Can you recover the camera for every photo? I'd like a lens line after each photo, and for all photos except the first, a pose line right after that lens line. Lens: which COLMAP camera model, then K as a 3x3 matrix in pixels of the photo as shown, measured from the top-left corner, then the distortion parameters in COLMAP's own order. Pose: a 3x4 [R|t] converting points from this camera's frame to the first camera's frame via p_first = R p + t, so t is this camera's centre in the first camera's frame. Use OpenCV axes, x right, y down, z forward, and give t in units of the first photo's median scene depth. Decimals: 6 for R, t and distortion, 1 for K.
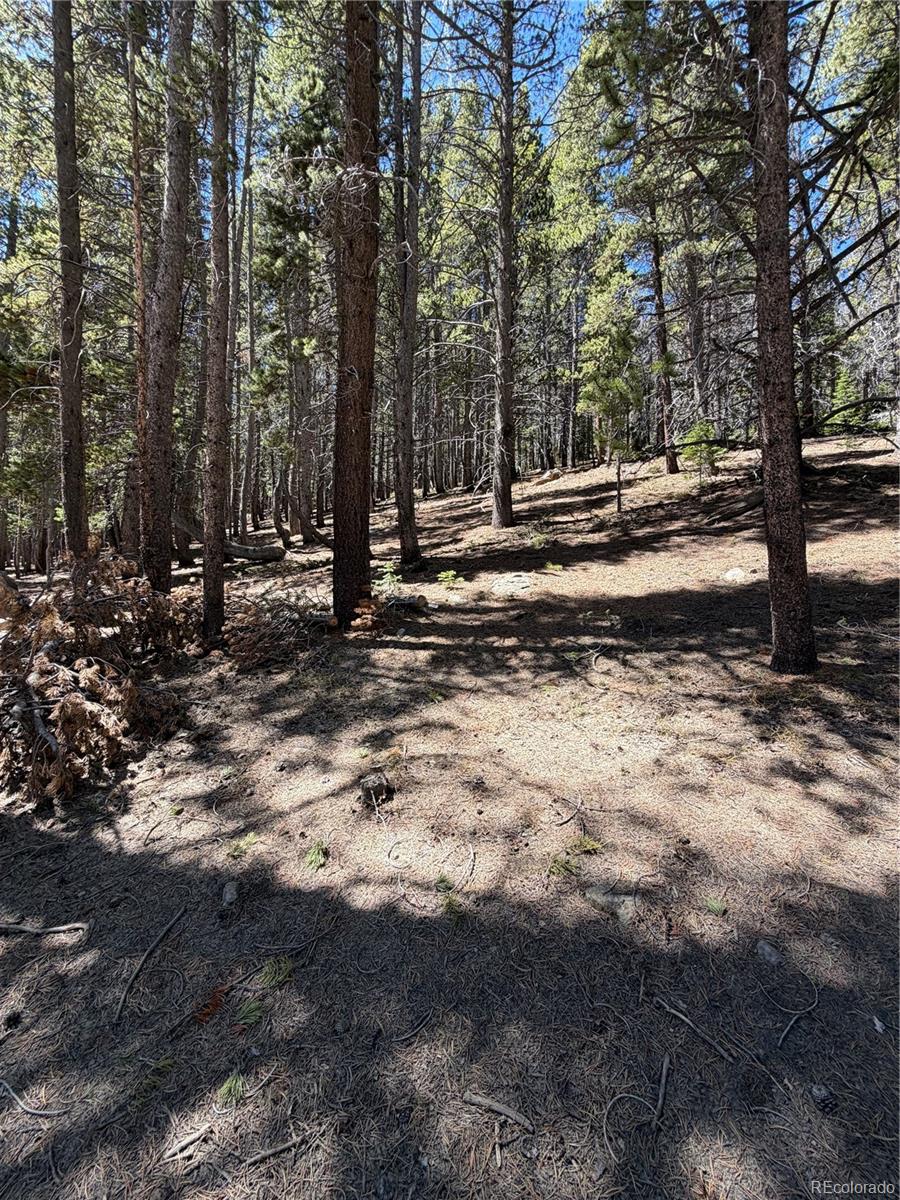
lens RADIAL K [[477.8, 0, 450.3], [0, 477.8, 600.9], [0, 0, 1]] dist [-0.000452, 0.000140]
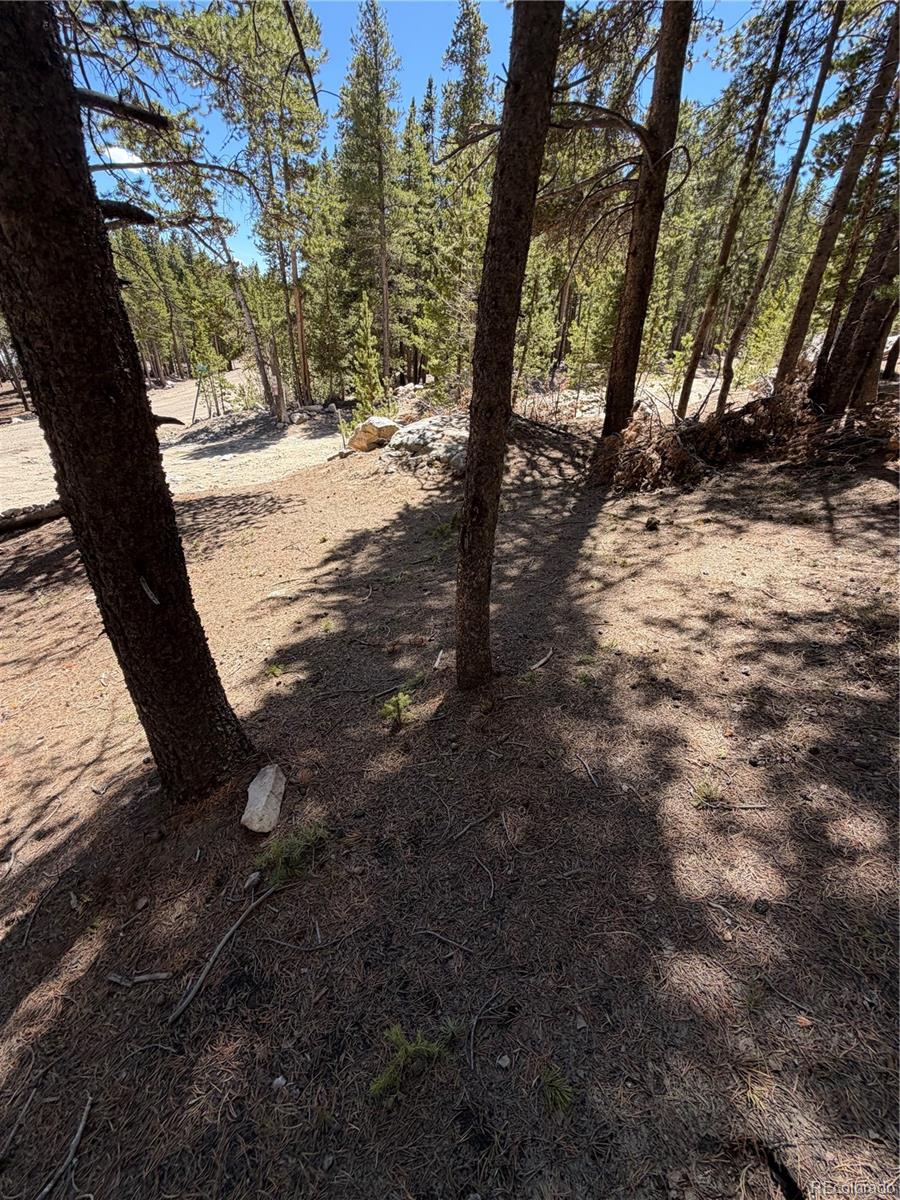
lens RADIAL K [[477.8, 0, 447.2], [0, 477.8, 598.2], [0, 0, 1]] dist [-0.000452, 0.000140]
pose [[-0.067823, 0.495683, -0.865851, 0.541778], [-0.024555, 0.866757, 0.498125, -0.099551], [0.997395, 0.055045, -0.046614, 0.078870]]
